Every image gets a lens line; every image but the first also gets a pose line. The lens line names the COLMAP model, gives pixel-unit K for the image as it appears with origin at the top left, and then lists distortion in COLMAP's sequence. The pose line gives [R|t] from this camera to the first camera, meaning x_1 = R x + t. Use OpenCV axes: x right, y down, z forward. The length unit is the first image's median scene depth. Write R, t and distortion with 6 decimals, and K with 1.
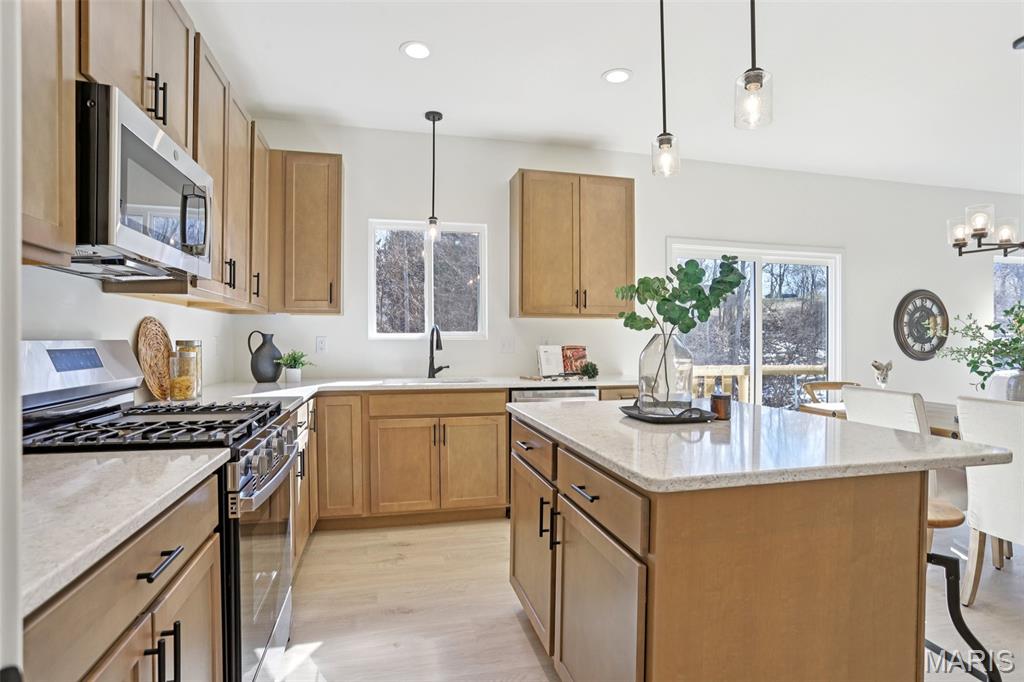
lens RADIAL K [[514.8, 0, 503.9], [0, 514.8, 339.5], [0, 0, 1]] dist [-0.076318, 0.038198]
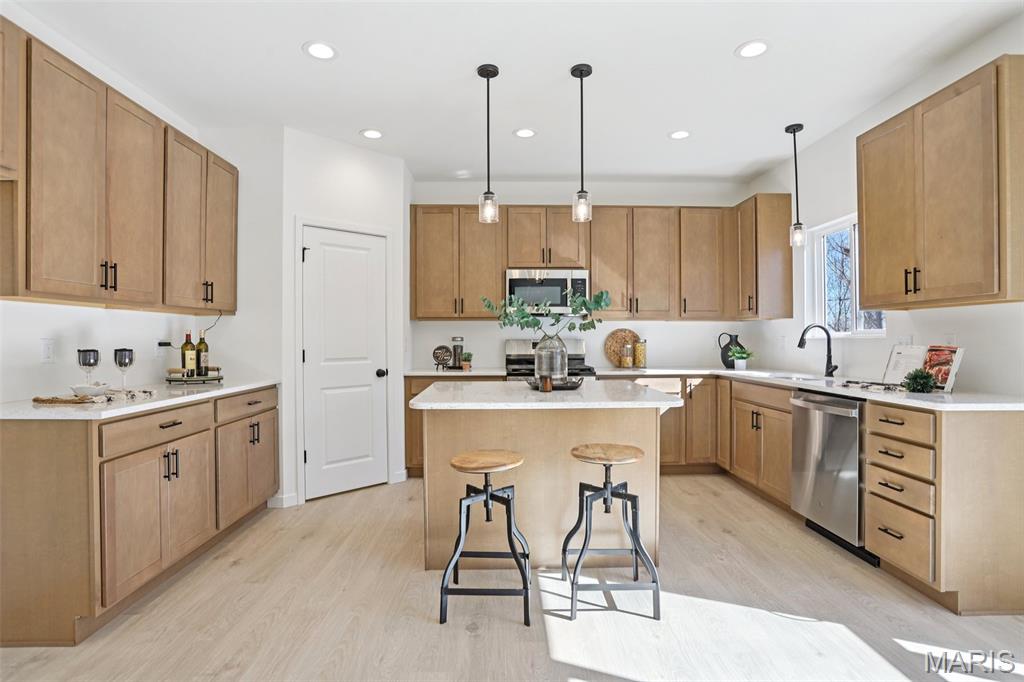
lens RADIAL K [[514.8, 0, 503.9], [0, 514.8, 339.5], [0, 0, 1]] dist [-0.076318, 0.038198]
pose [[-0.213190, 0.002334, -0.977008, 1.208405], [0.005462, 0.999984, 0.001197, -0.002902], [0.976996, -0.005081, -0.213199, 0.747414]]
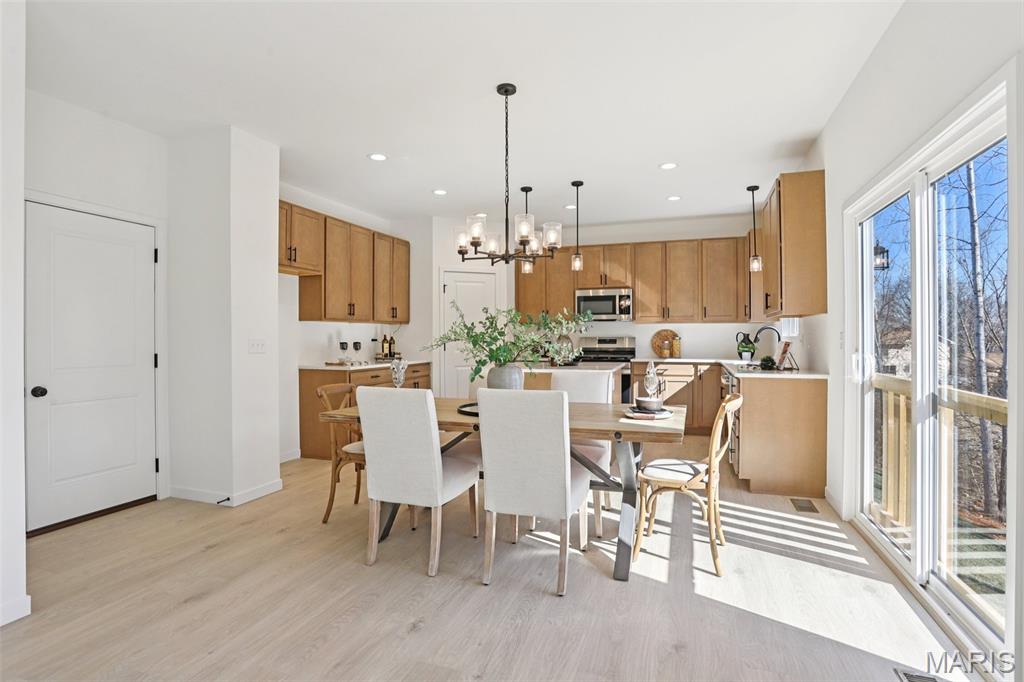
lens RADIAL K [[514.8, 0, 503.9], [0, 514.8, 339.5], [0, 0, 1]] dist [-0.076318, 0.038198]
pose [[-0.543010, 0.007287, -0.839695, 1.809701], [0.006649, 0.999968, 0.004378, -0.003448], [0.839700, -0.003205, -0.543041, 1.416331]]
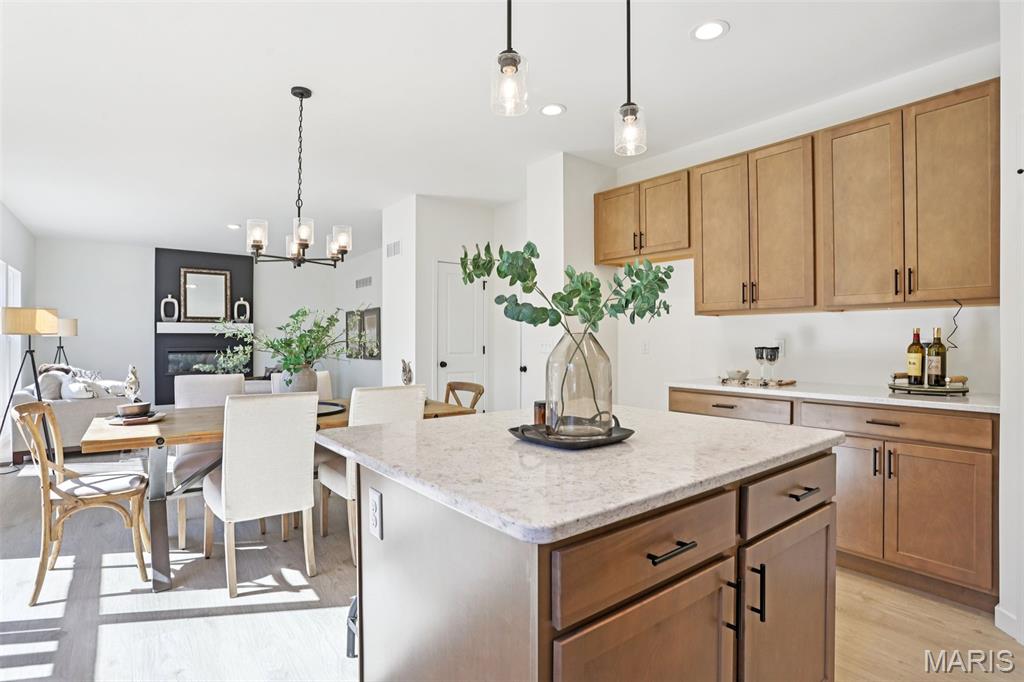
lens RADIAL K [[514.8, 0, 503.9], [0, 514.8, 339.5], [0, 0, 1]] dist [-0.076318, 0.038198]
pose [[-0.428003, 0.003210, 0.903772, -0.210844], [-0.003849, 0.999978, -0.005375, 0.001960], [-0.903769, -0.005779, -0.427981, 0.904893]]
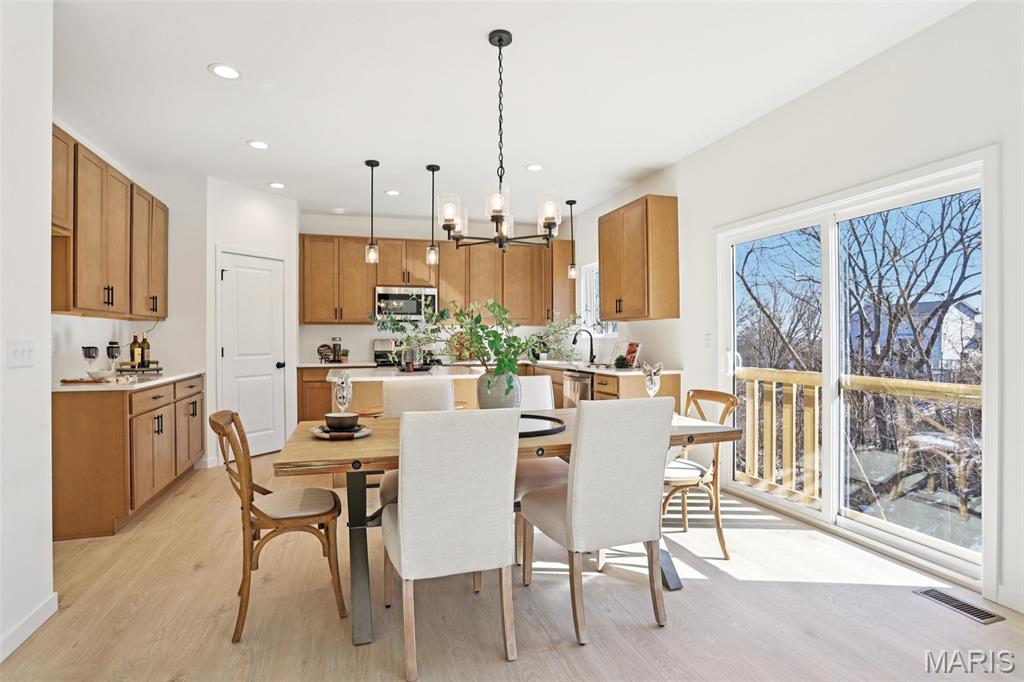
lens RADIAL K [[514.8, 0, 503.9], [0, 514.8, 339.5], [0, 0, 1]] dist [-0.076318, 0.038198]
pose [[0.073534, 0.002302, -0.997290, 1.783714], [0.006638, 0.999974, 0.002798, -0.002660], [0.997271, -0.006826, 0.073517, 0.784949]]
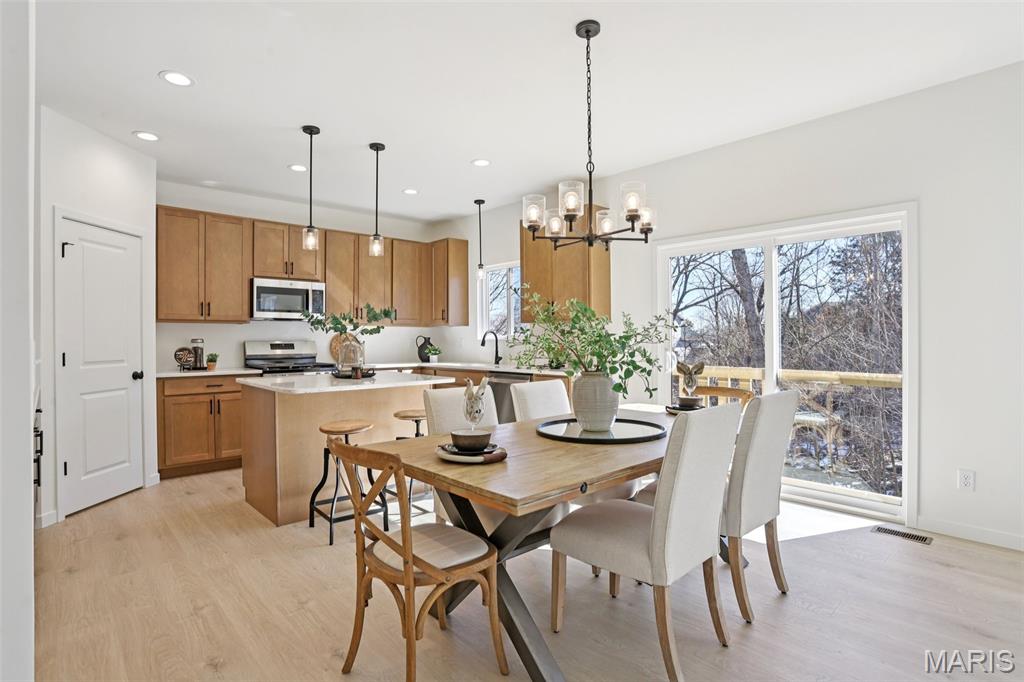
lens RADIAL K [[514.8, 0, 503.9], [0, 514.8, 339.5], [0, 0, 1]] dist [-0.076318, 0.038198]
pose [[0.495685, -0.000434, -0.868502, 1.571881], [0.006028, 0.999978, 0.002941, -0.006465], [0.868481, -0.006693, 0.495676, 0.304234]]
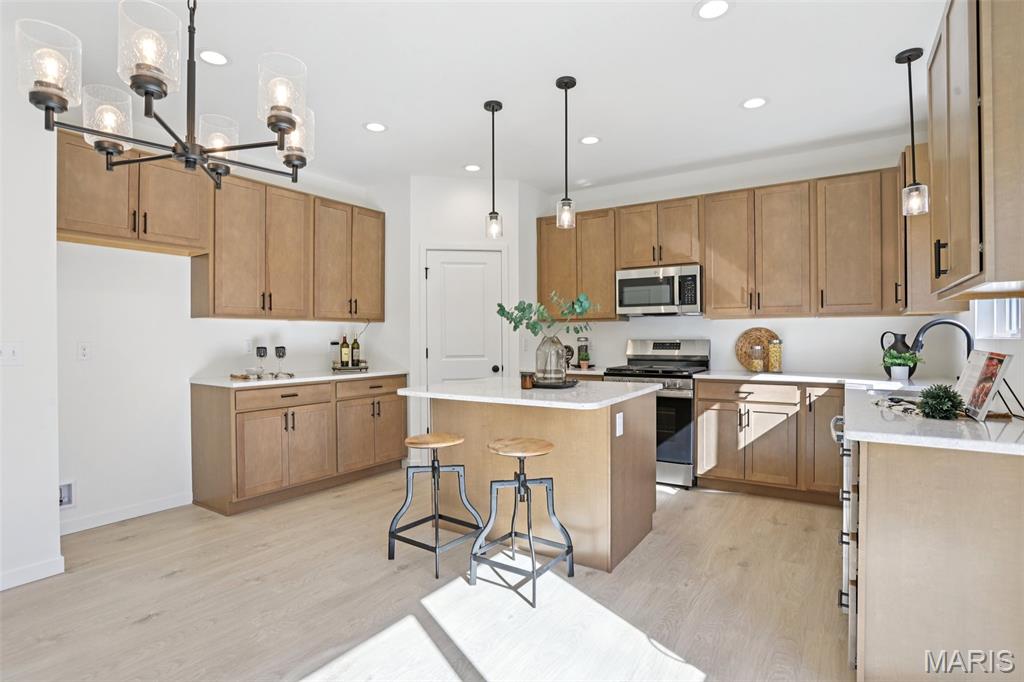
lens RADIAL K [[514.8, 0, 503.9], [0, 514.8, 339.5], [0, 0, 1]] dist [-0.076318, 0.038198]
pose [[-0.732052, 0.005248, -0.681228, 1.008120], [0.006457, 0.999979, 0.000764, -0.005585], [0.681218, -0.003839, -0.732071, 1.347159]]
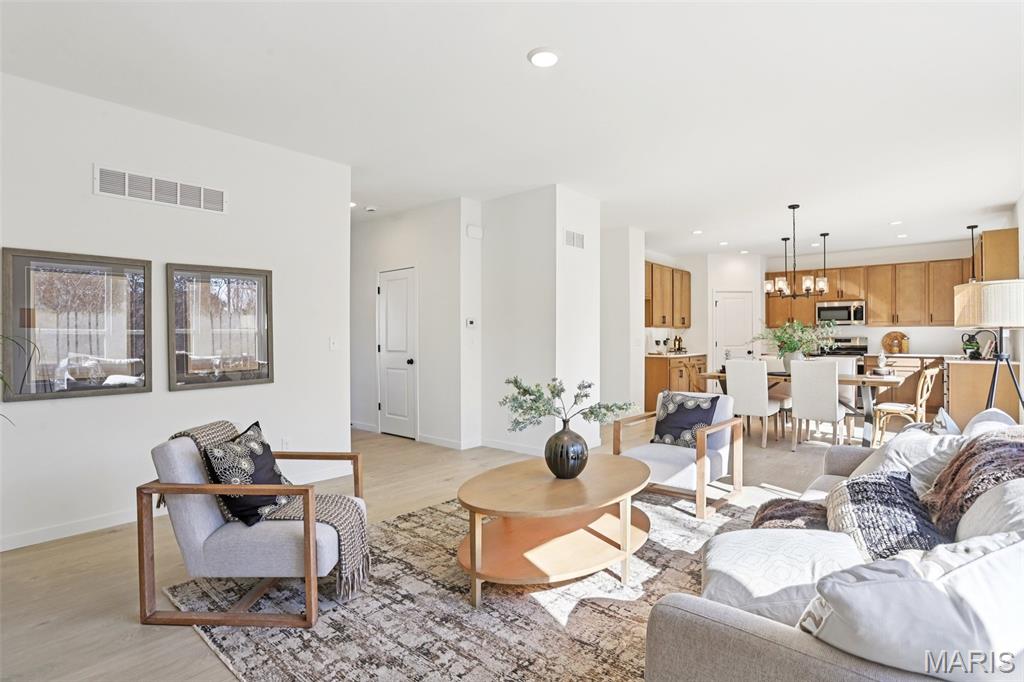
lens RADIAL K [[514.8, 0, 503.9], [0, 514.8, 339.5], [0, 0, 1]] dist [-0.076318, 0.038198]
pose [[-0.809169, 0.004791, -0.587556, 3.023131], [0.005154, 0.999986, 0.001056, -0.002125], [0.587553, -0.002174, -0.809182, 1.784901]]
